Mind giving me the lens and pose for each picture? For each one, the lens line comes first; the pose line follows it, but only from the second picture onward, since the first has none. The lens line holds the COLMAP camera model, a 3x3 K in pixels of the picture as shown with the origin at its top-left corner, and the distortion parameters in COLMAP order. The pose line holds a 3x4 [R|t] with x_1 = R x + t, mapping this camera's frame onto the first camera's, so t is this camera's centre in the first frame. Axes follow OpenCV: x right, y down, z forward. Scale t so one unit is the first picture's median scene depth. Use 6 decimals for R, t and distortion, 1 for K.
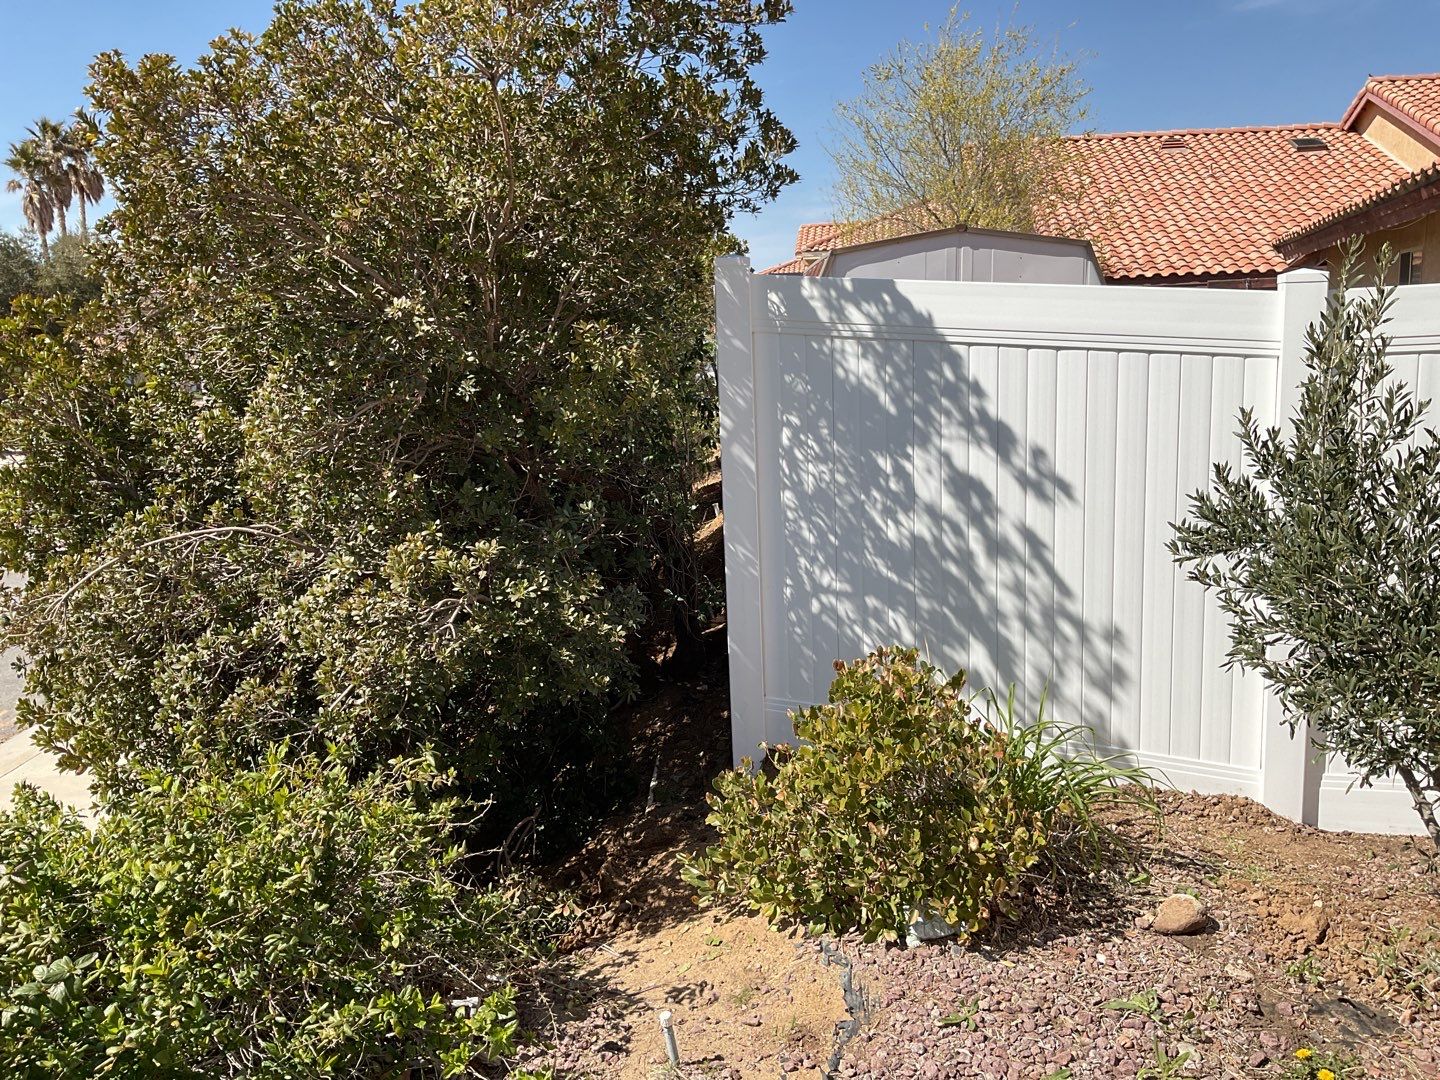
lens RADIAL K [[1184.1, 0, 724.5], [0, 1184.1, 541.0], [0, 0, 1]] dist [0.085938, -0.153553]
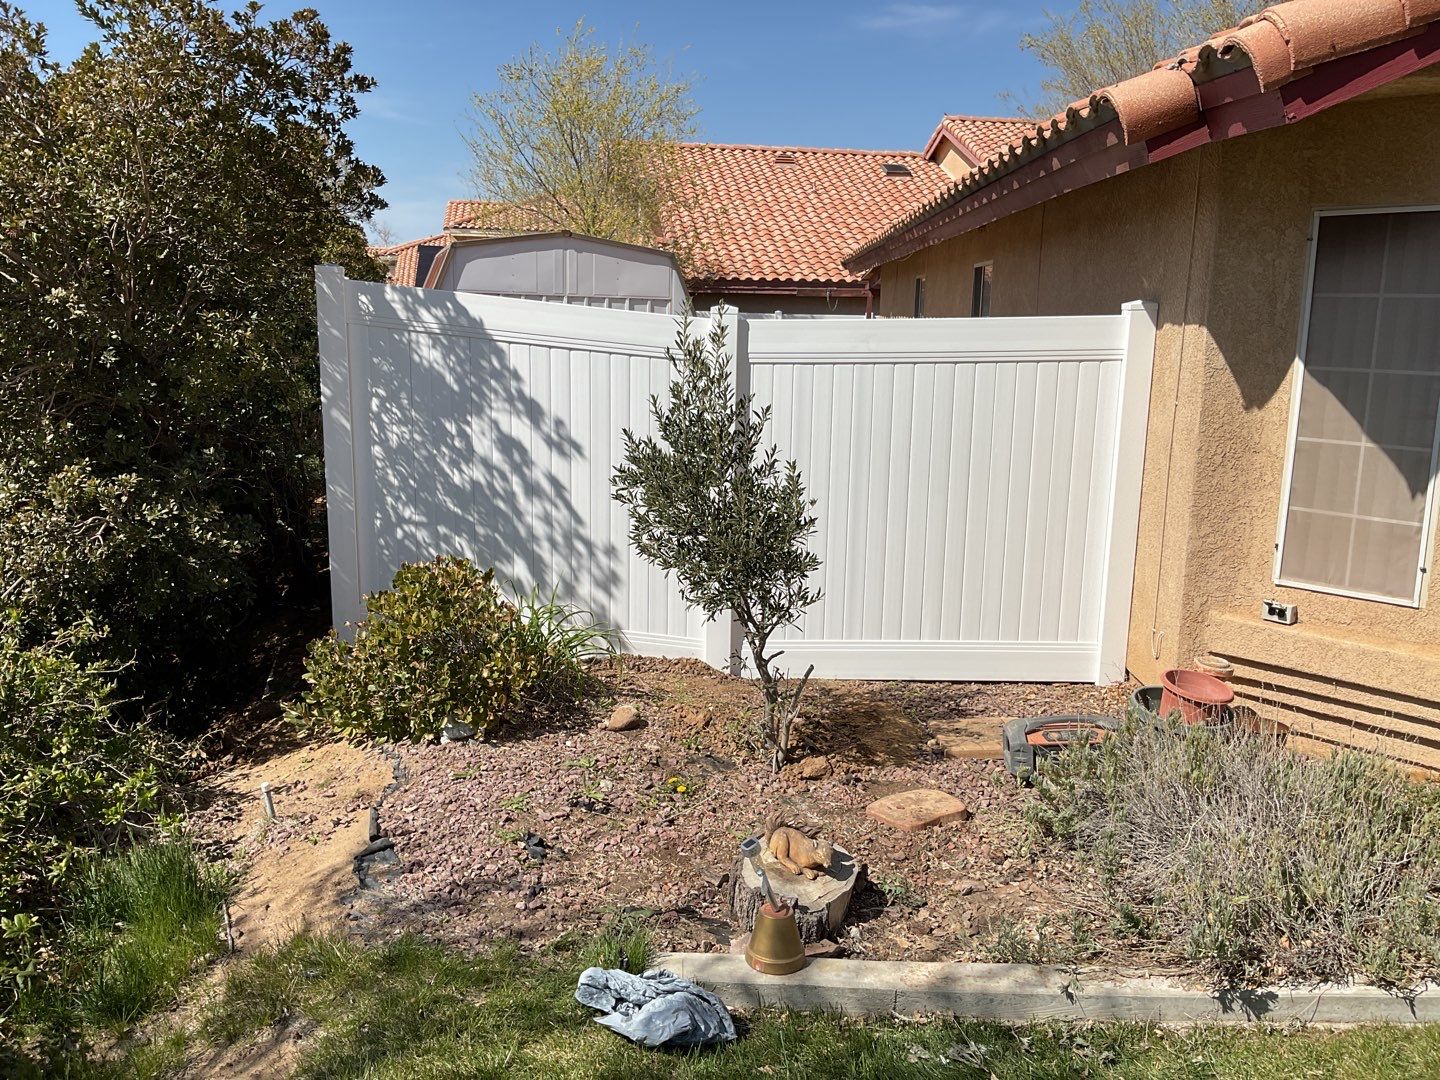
lens RADIAL K [[1184.1, 0, 721.0], [0, 1184.1, 537.2], [0, 0, 1]] dist [0.085938, -0.153553]
pose [[0.960374, 0.000475, 0.278715, 0.059200], [-0.004363, 0.999902, 0.013330, 0.045943], [-0.278682, -0.014018, 0.960281, -0.439210]]
